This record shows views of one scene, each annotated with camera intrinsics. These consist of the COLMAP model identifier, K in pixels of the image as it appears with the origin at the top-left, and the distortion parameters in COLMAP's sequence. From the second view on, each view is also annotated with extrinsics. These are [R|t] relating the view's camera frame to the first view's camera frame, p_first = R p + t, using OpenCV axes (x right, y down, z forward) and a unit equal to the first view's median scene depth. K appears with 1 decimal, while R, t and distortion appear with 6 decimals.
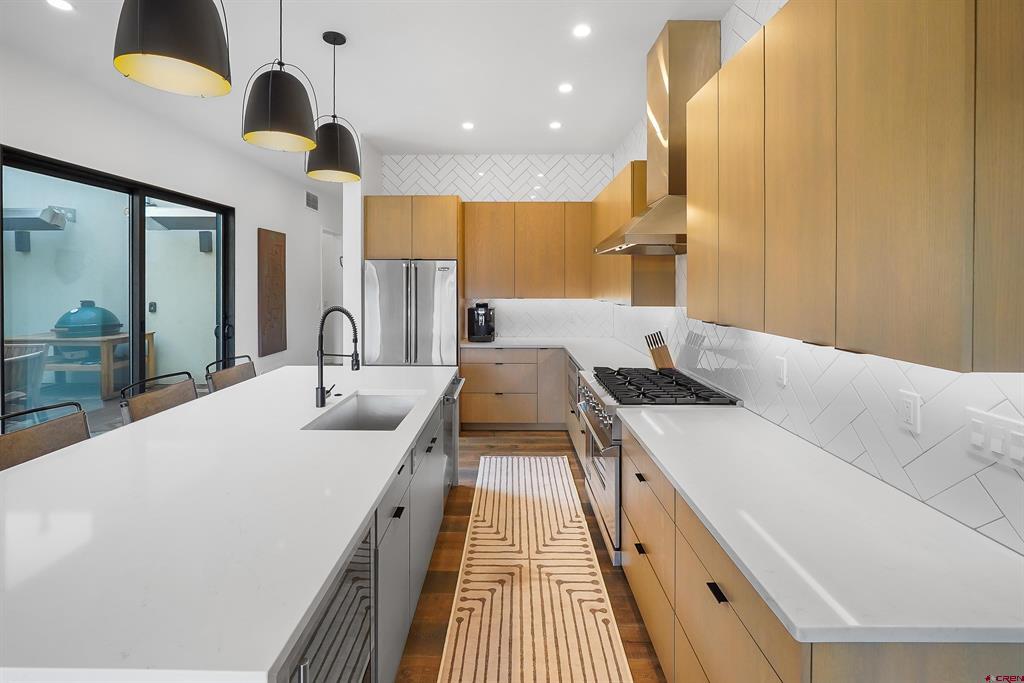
lens RADIAL K [[450.1, 0, 516.8], [0, 450.1, 280.4], [0, 0, 1]] dist [-0.011581, 0.002578]
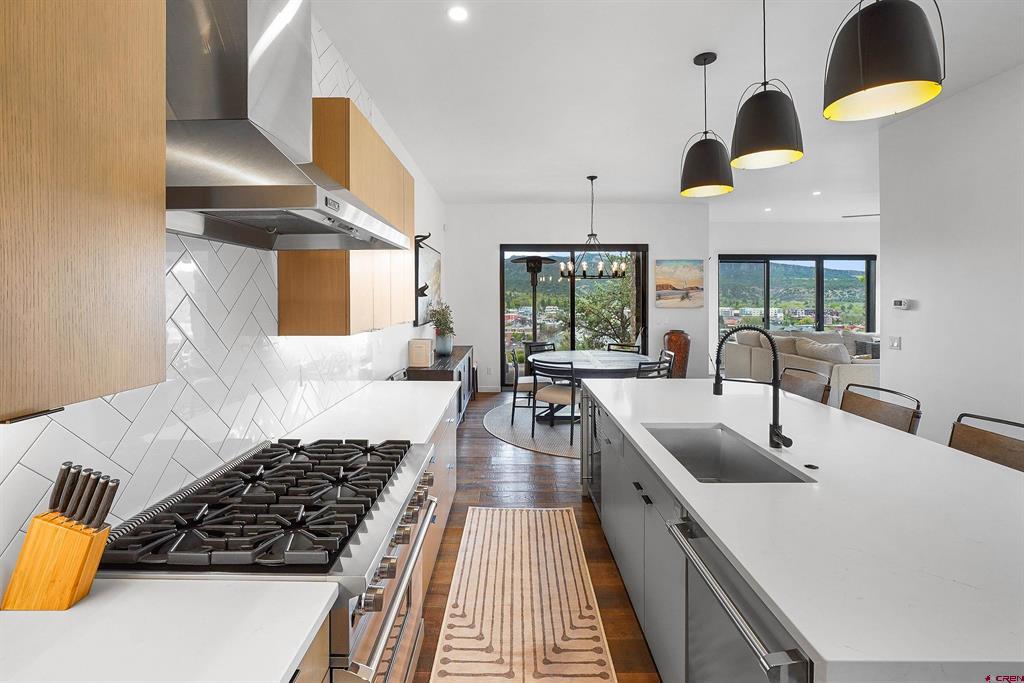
lens RADIAL K [[450.1, 0, 509.1], [0, 450.1, 297.7], [0, 0, 1]] dist [-0.011581, 0.002578]
pose [[-0.999872, -0.005116, 0.015135, 0.047054], [-0.005113, 0.999987, 0.000188, 0.003301], [-0.015136, 0.000110, -0.999885, 1.821626]]
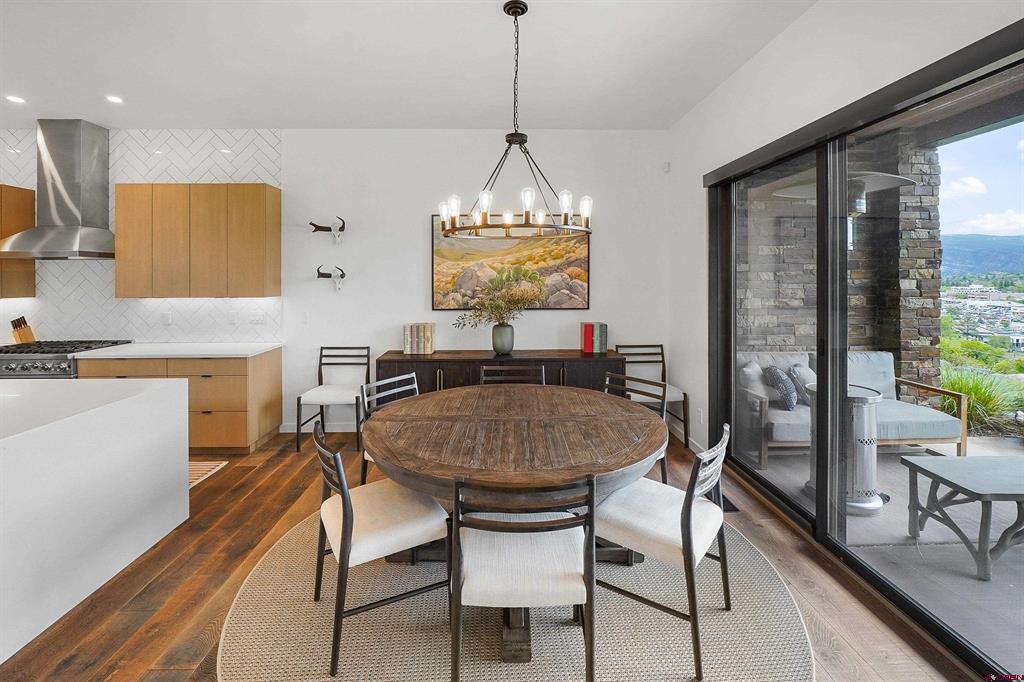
lens RADIAL K [[450.1, 0, 503.3], [0, 450.1, 275.3], [0, 0, 1]] dist [-0.011581, 0.002578]
pose [[-0.010358, -0.000448, 0.999946, -1.437346], [0.001014, 0.999999, 0.000459, -0.011205], [-0.999946, 0.001018, -0.010358, -0.574514]]
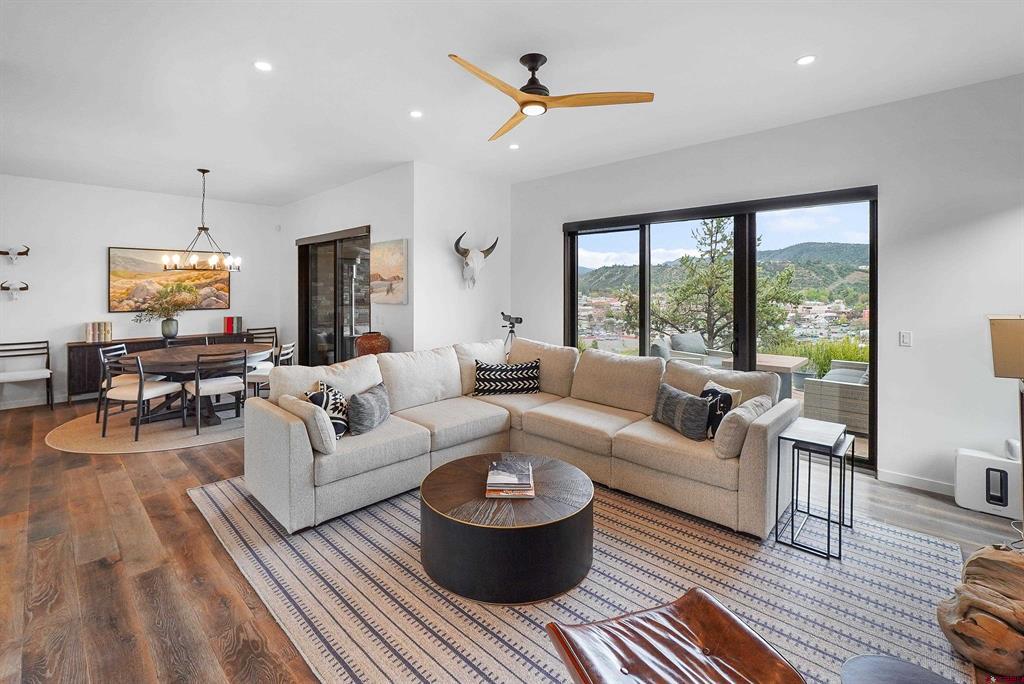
lens RADIAL K [[452.4, 0, 501.6], [0, 452.4, 292.6], [0, 0, 1]] dist [-0.016538, 0.004546]
pose [[-0.714826, -0.007755, 0.699259, -3.219111], [-0.002137, 0.999958, 0.008905, -0.015556], [-0.699299, 0.004872, -0.714813, -0.003709]]
